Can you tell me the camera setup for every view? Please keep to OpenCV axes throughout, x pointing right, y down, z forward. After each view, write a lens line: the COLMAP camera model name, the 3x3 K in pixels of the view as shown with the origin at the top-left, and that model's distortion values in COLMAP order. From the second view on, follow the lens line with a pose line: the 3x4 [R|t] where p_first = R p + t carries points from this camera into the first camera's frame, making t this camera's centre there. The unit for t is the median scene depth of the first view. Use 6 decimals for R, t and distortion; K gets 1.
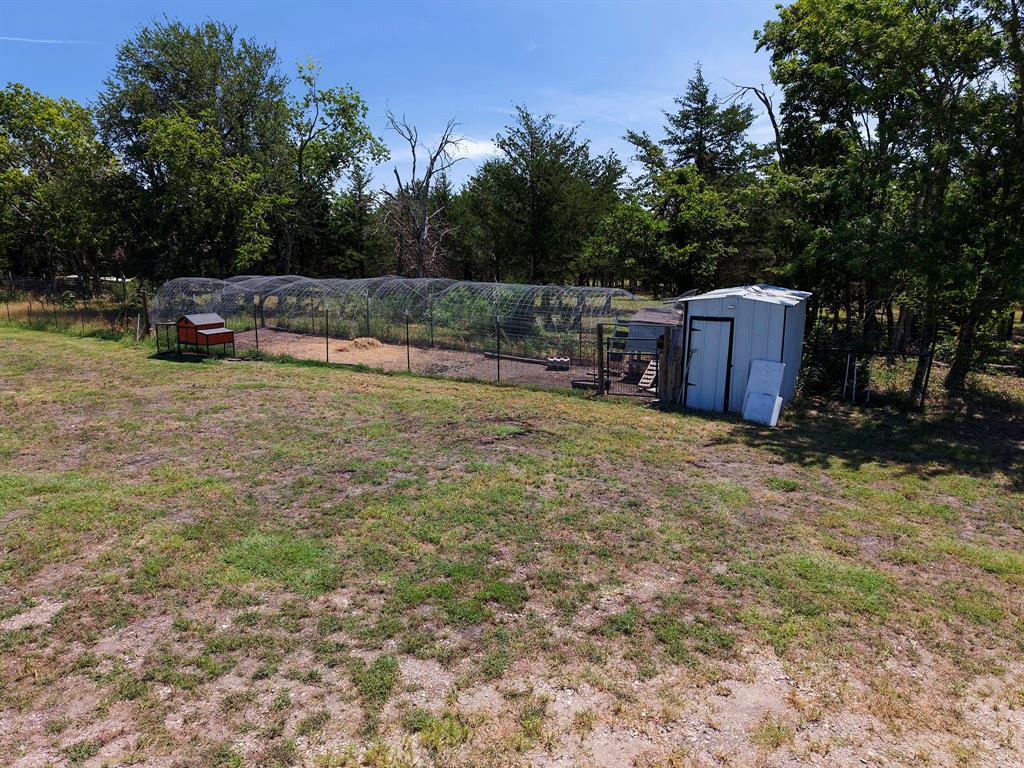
lens RADIAL K [[696.4, 0, 509.4], [0, 696.4, 389.9], [0, 0, 1]] dist [0.007843, -0.013441]
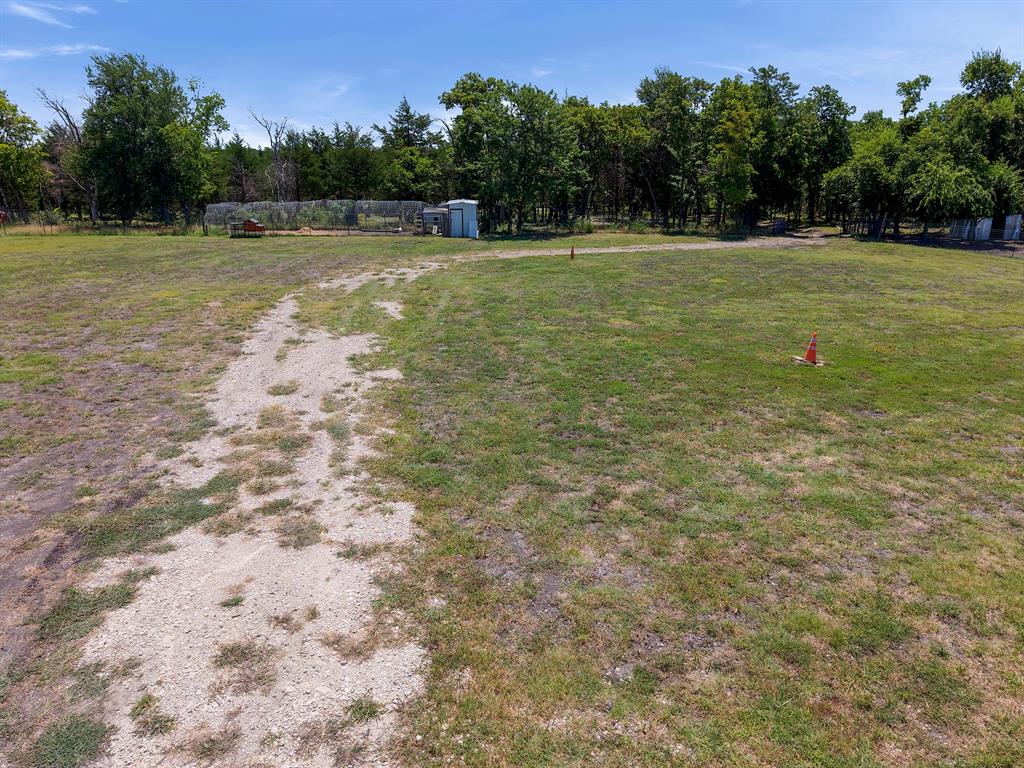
lens RADIAL K [[696.4, 0, 512.8], [0, 696.4, 382.1], [0, 0, 1]] dist [0.007843, -0.013441]
pose [[0.854227, -0.162955, 0.493703, -0.734602], [0.110572, 0.984828, 0.133743, 0.173023], [-0.508007, -0.059657, 0.859285, -1.206658]]
